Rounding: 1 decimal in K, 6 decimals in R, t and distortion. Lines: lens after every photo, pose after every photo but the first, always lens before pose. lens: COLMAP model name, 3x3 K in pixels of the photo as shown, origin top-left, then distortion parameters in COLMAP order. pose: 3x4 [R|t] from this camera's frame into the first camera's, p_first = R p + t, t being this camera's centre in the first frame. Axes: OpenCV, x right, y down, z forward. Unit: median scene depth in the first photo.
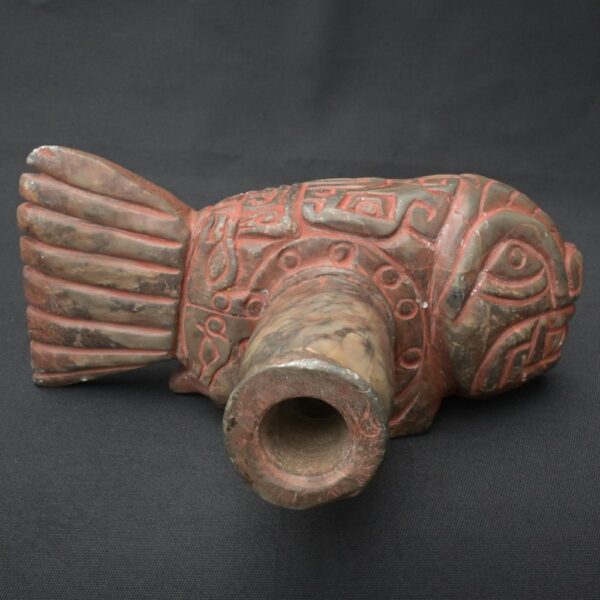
lens RADIAL K [[718.6, 0, 300.0], [0, 718.6, 300.0], [0, 0, 1]] dist [0.002448, 0.027014]
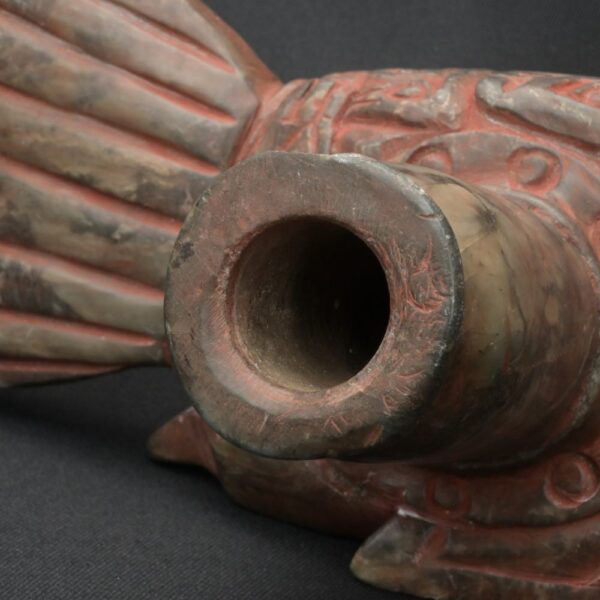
lens RADIAL K [[1981.4, 0, 300.0], [0, 1981.4, 300.0], [0, 0, 1]] dist [0.075124, -0.582769]
pose [[0.946970, 0.186430, -0.261709, 0.271904], [-0.258429, 0.925904, -0.275529, 0.421368], [0.190951, 0.328551, 0.924982, -0.242745]]
